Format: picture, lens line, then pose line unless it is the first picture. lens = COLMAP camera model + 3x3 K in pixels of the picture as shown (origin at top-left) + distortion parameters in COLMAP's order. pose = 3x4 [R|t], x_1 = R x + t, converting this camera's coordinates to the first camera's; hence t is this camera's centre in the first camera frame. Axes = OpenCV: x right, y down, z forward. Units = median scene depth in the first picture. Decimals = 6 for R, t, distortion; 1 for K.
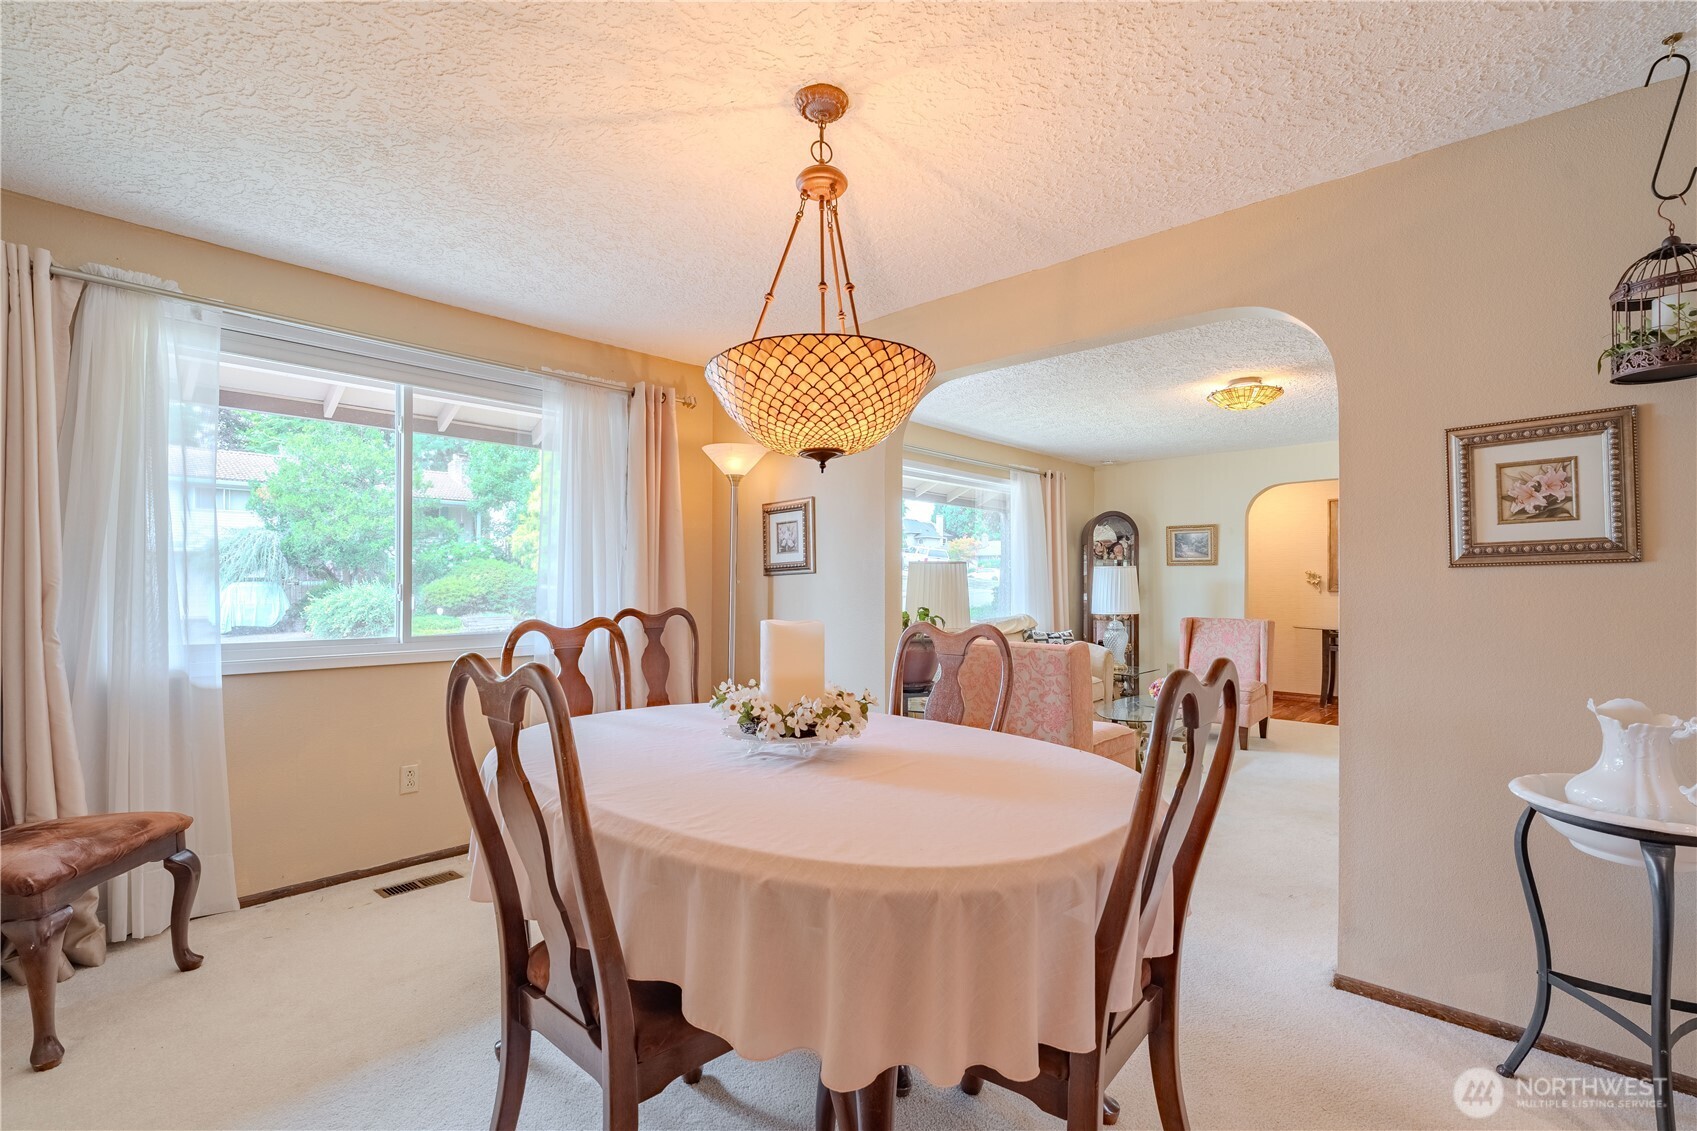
lens RADIAL K [[754.8, 0, 848.5], [0, 754.8, 565.5], [0, 0, 1]] dist [-0.008820, 0.001032]
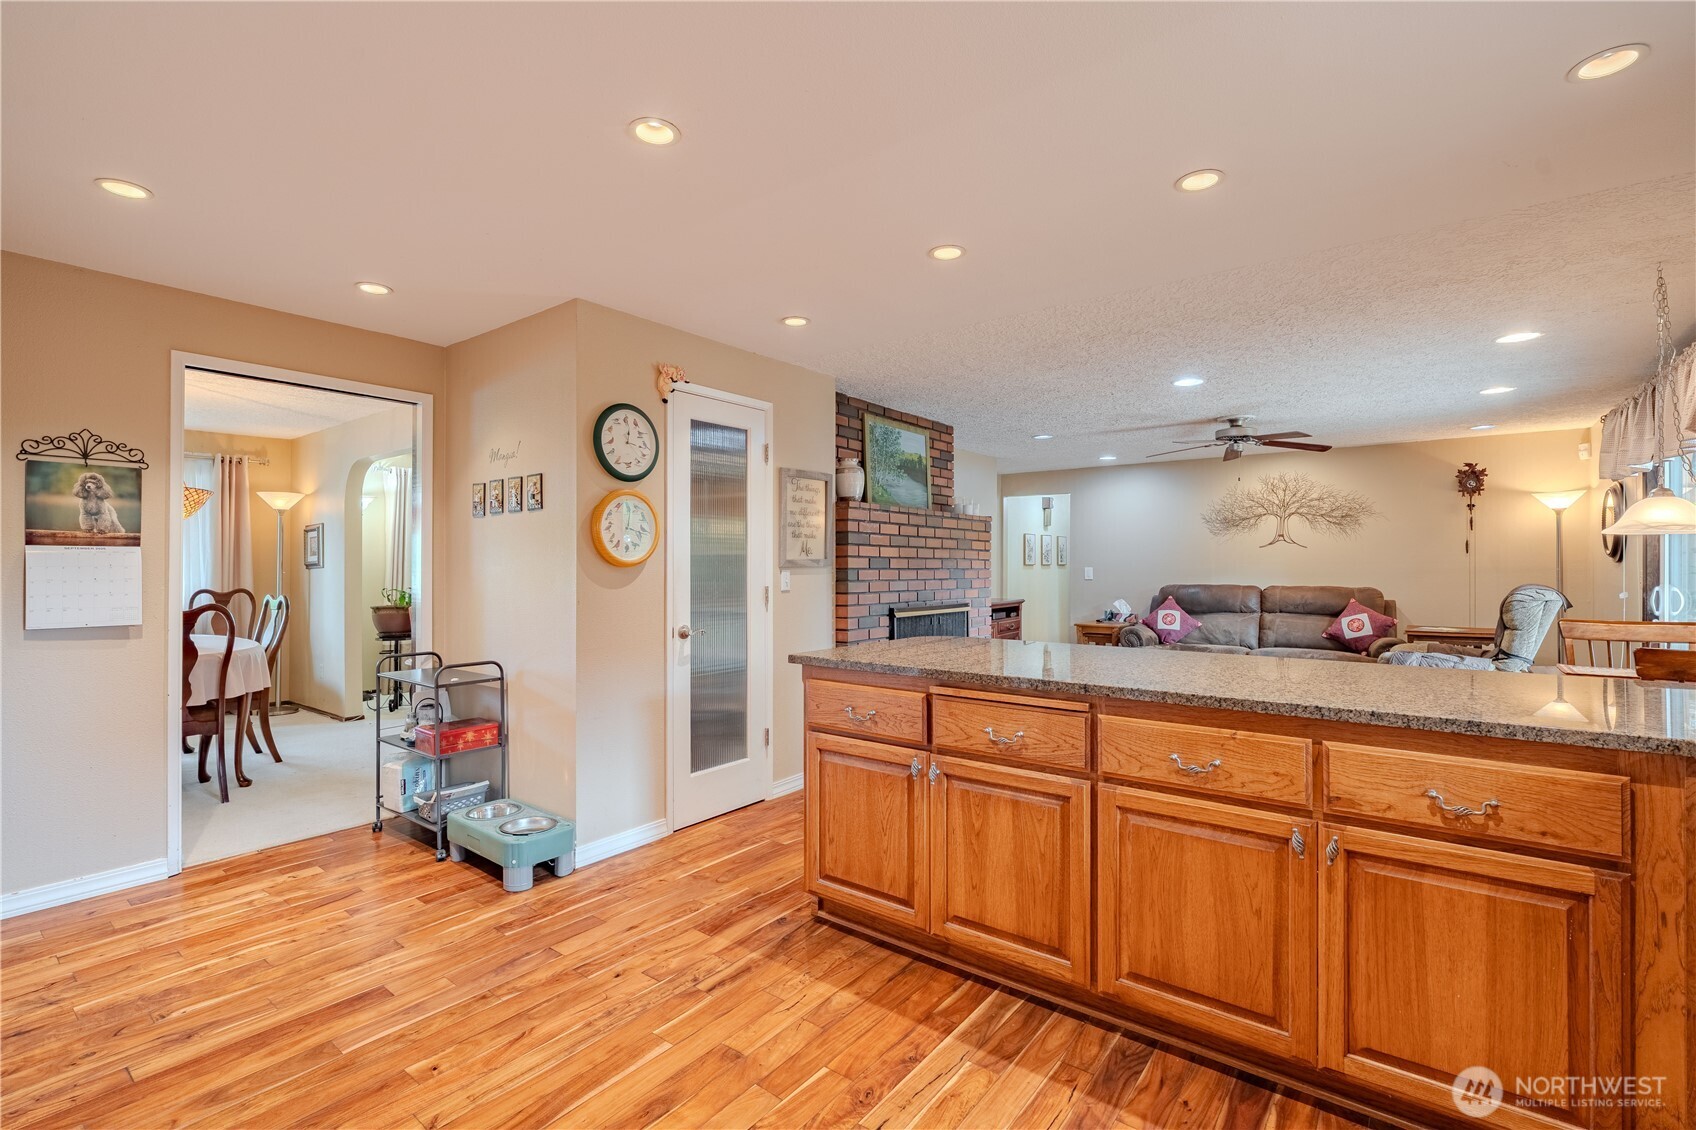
lens RADIAL K [[754.4, 0, 848.0], [0, 754.4, 565.0], [0, 0, 1]] dist [-0.008820, 0.001032]
pose [[0.996601, -0.004487, 0.082255, 0.882529], [0.002300, 0.999642, 0.026665, -0.034080], [-0.082346, -0.026385, 0.996255, -0.705203]]
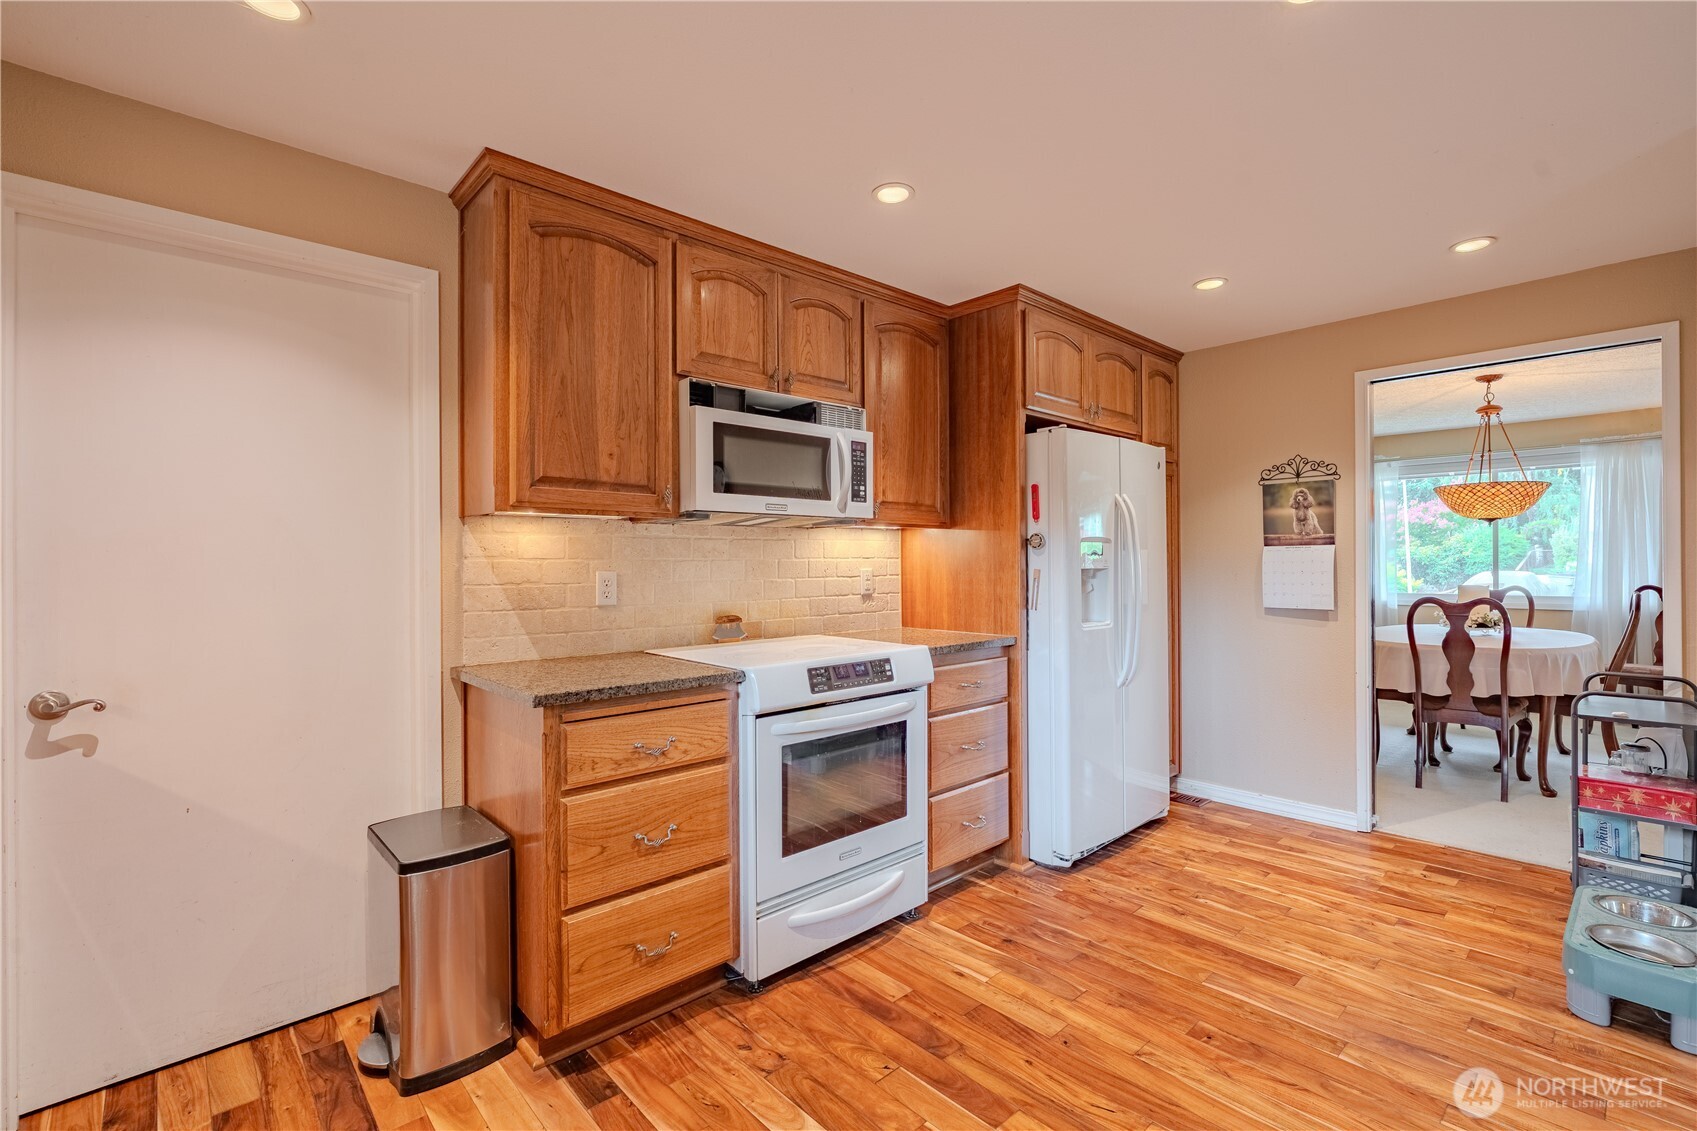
lens RADIAL K [[754.8, 0, 848.5], [0, 754.8, 565.5], [0, 0, 1]] dist [-0.008820, 0.001032]
pose [[-0.087437, -0.003442, -0.996164, 1.178476], [0.035006, 0.999366, -0.006526, -0.023940], [0.995555, -0.035443, -0.087261, -0.408210]]
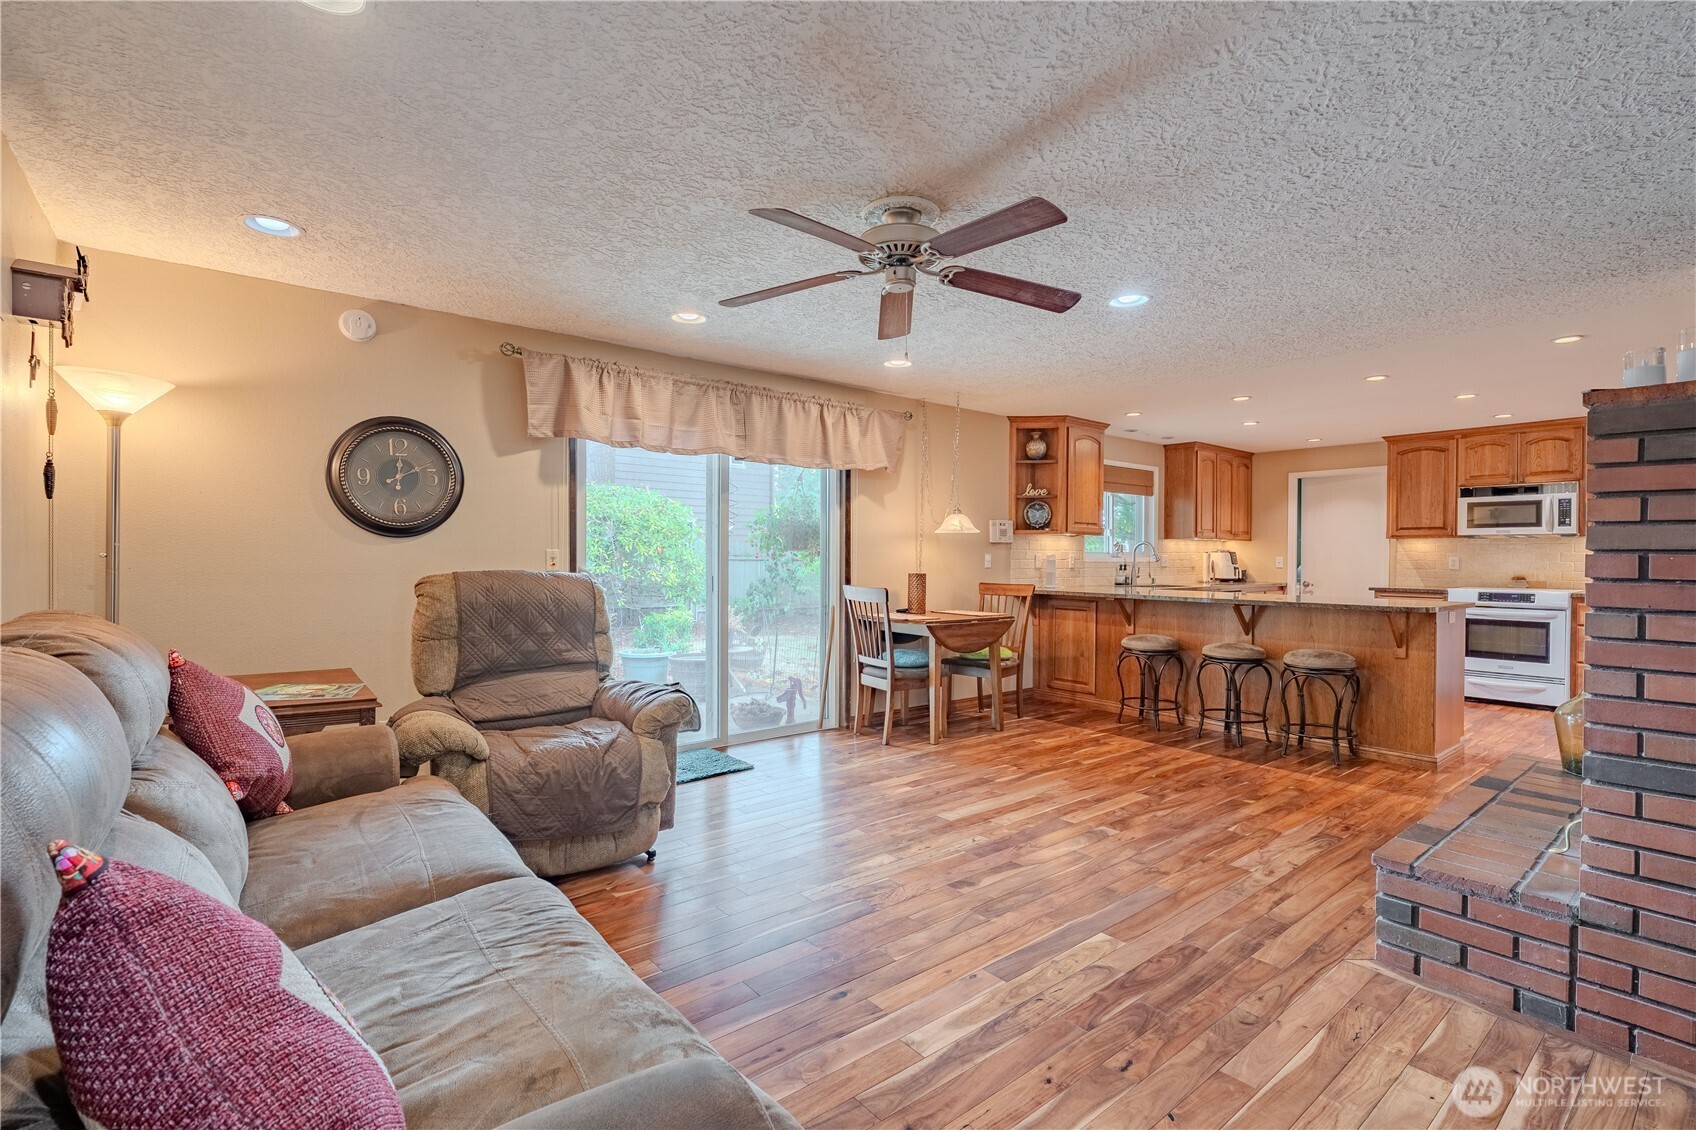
lens RADIAL K [[754.4, 0, 848.0], [0, 754.4, 565.0], [0, 0, 1]] dist [-0.008820, 0.001032]
pose [[-0.988239, -0.013806, 0.152295, 1.680447], [-0.016252, 0.999758, -0.014827, 0.037271], [-0.152053, -0.017128, -0.988224, 1.268275]]
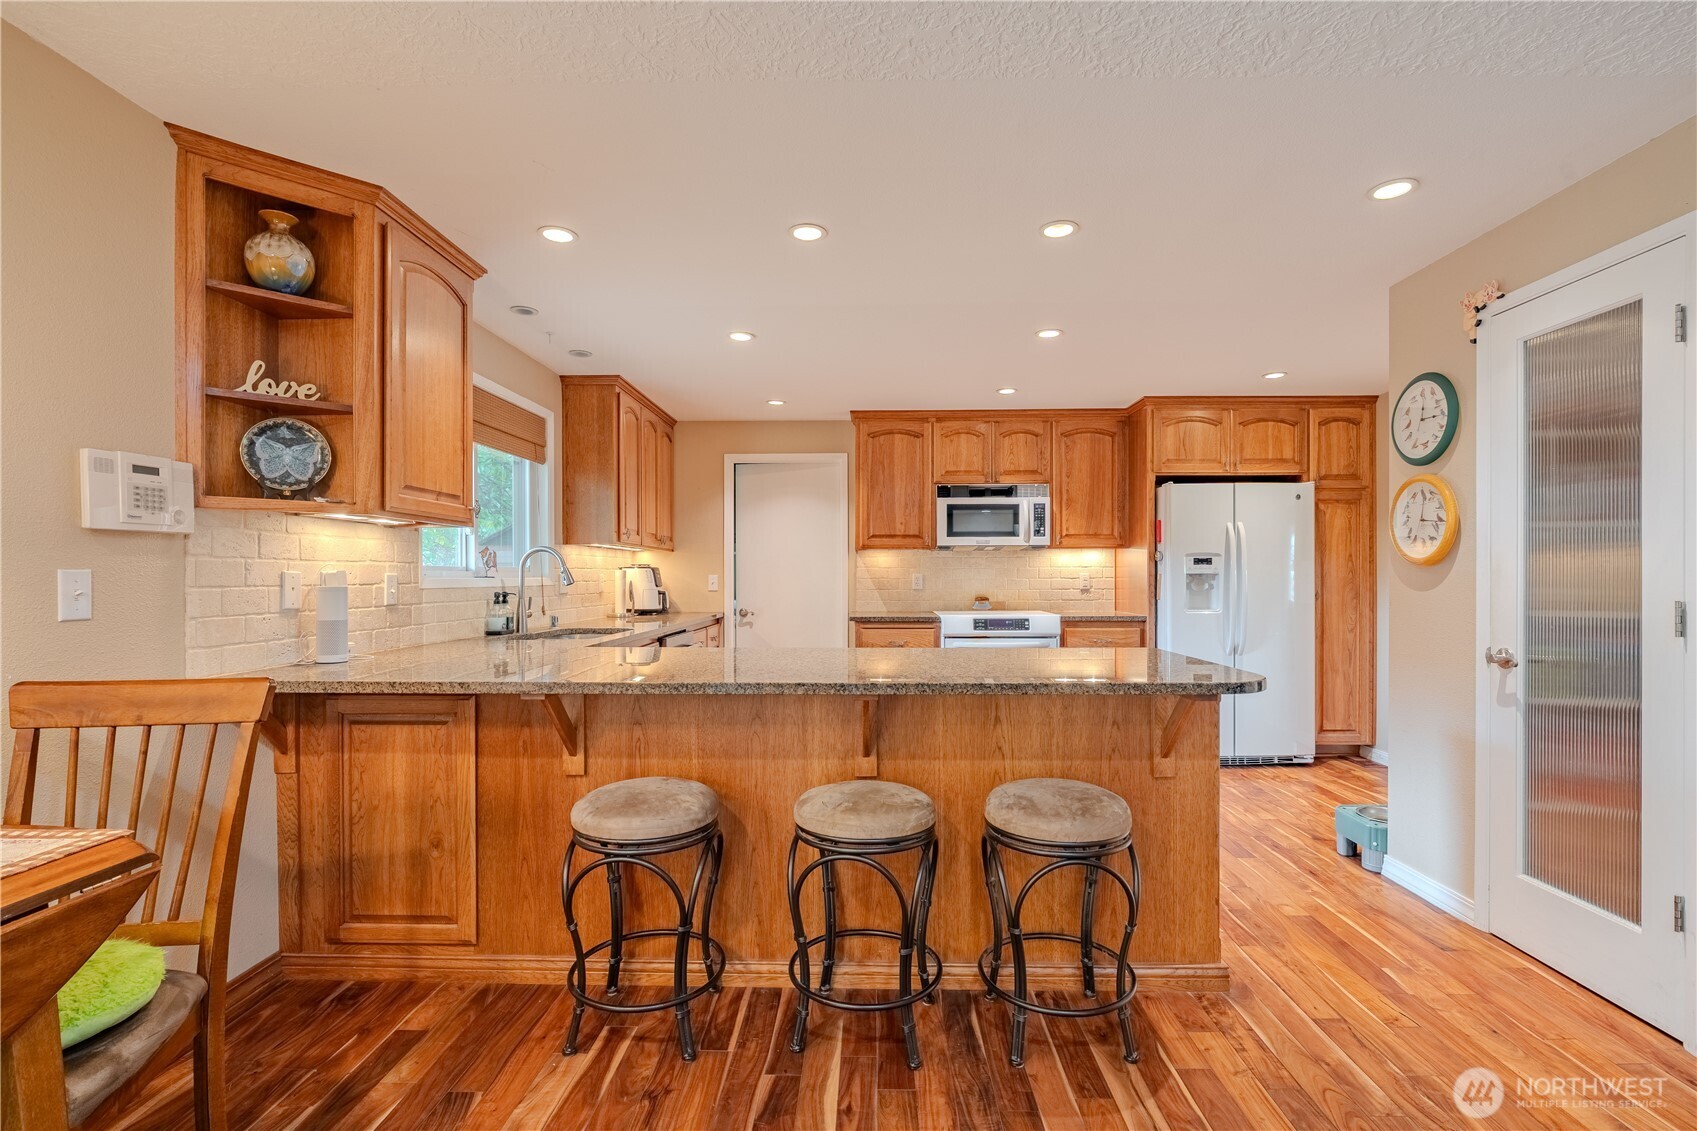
lens RADIAL K [[775.0, 0, 850.0], [0, 775.0, 578.6], [0, 0, 1]] dist [-0.010144, 0.000524]
pose [[-0.758307, -0.002745, -0.651892, 1.584389], [0.015913, 0.999615, -0.022720, 0.009470], [0.651704, -0.027602, -0.757971, 0.334523]]
